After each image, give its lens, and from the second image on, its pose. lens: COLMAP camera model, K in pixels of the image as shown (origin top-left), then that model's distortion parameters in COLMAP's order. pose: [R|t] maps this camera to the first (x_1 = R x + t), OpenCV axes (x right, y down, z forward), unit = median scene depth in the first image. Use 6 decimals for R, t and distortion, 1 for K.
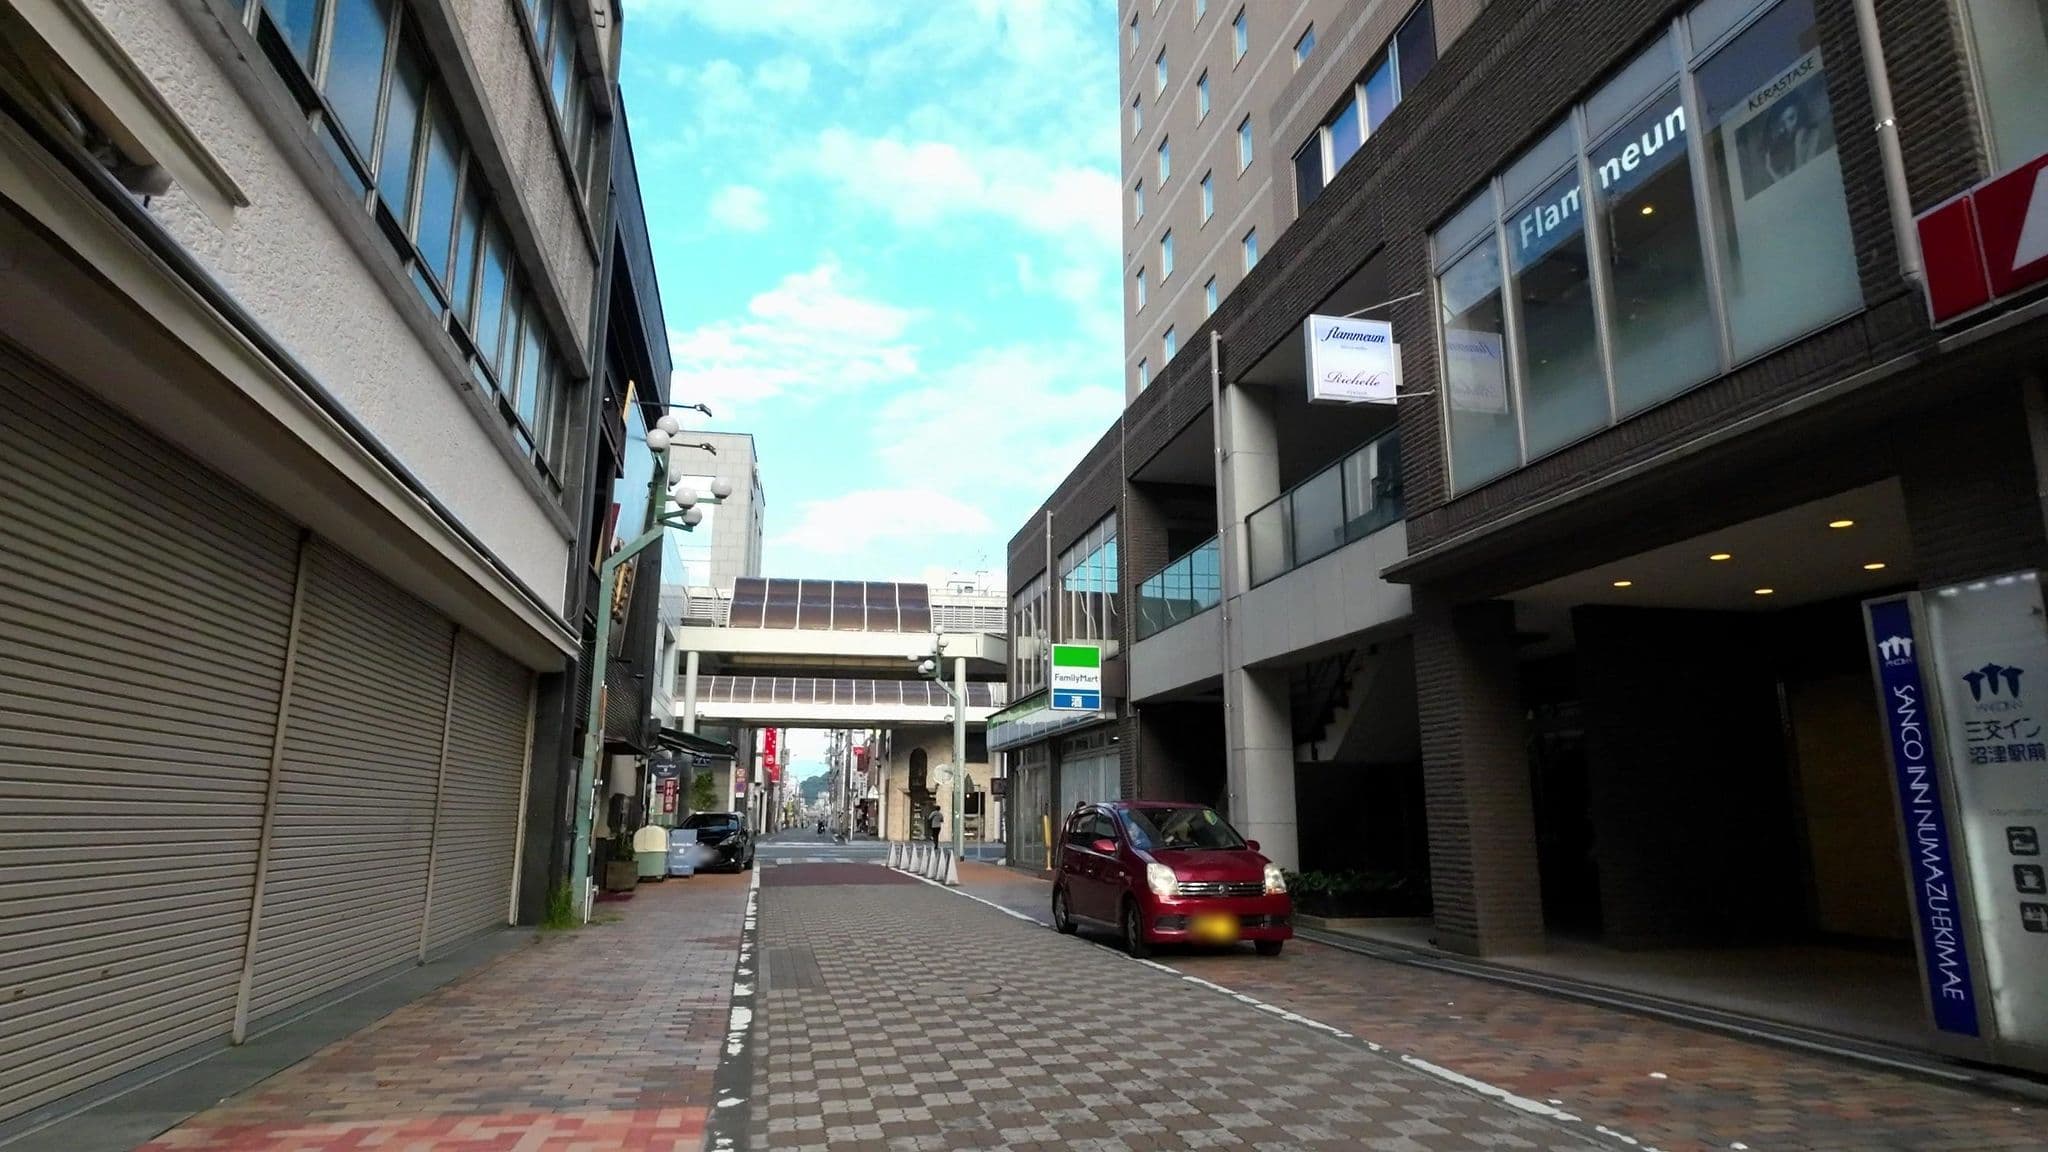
lens RADIAL K [[1128.4, 0, 1024.0], [0, 1128.4, 576.0], [0, 0, 1]] dist [0.008645, -0.001341]
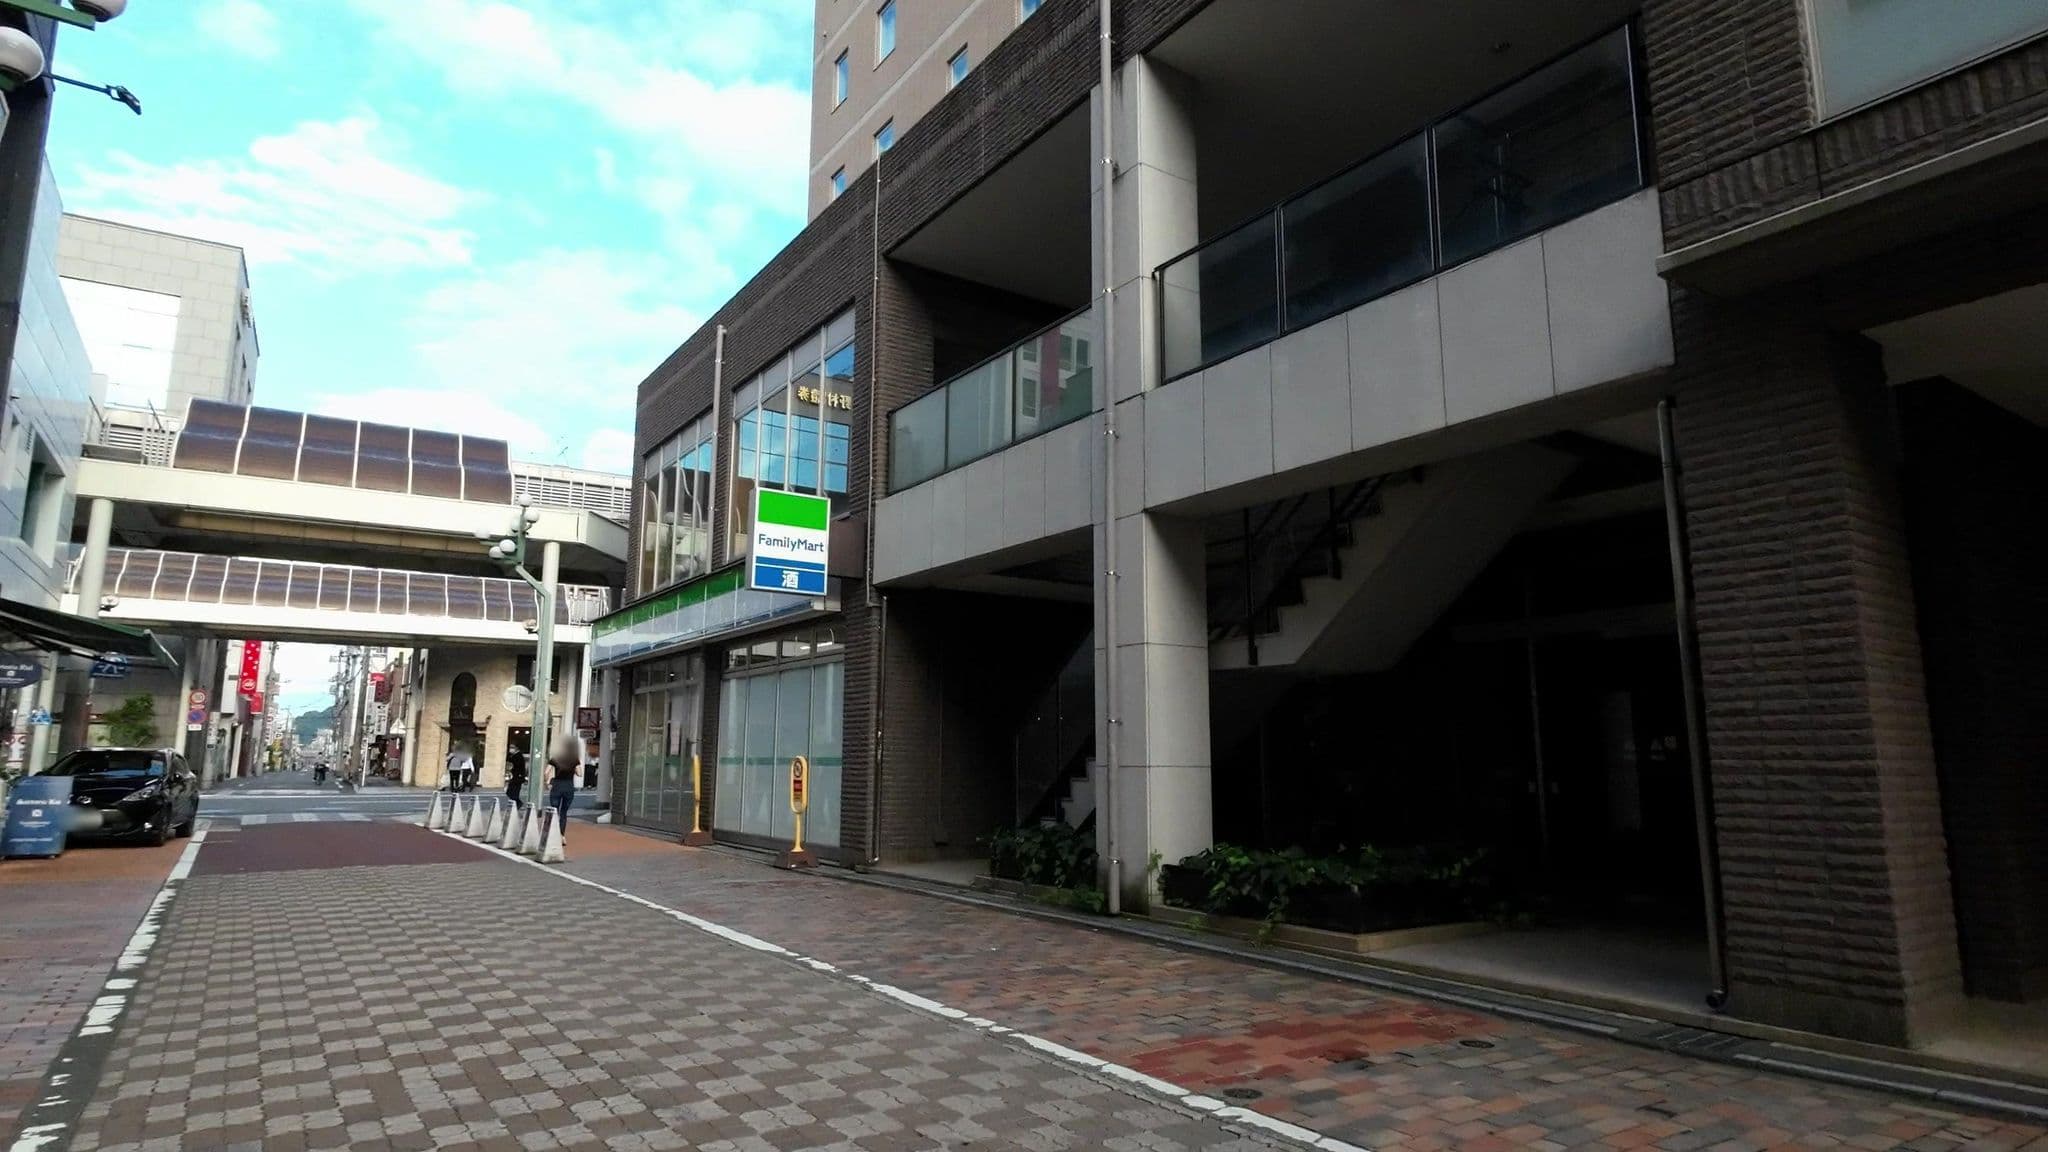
lens RADIAL K [[1128.4, 0, 1024.0], [0, 1128.4, 576.0], [0, 0, 1]] dist [0.008645, -0.001341]
pose [[0.929855, 0.060778, 0.362873, -0.038523], [-0.078986, 0.996242, 0.035539, 0.046157], [-0.359349, -0.061708, 0.931161, 0.212974]]
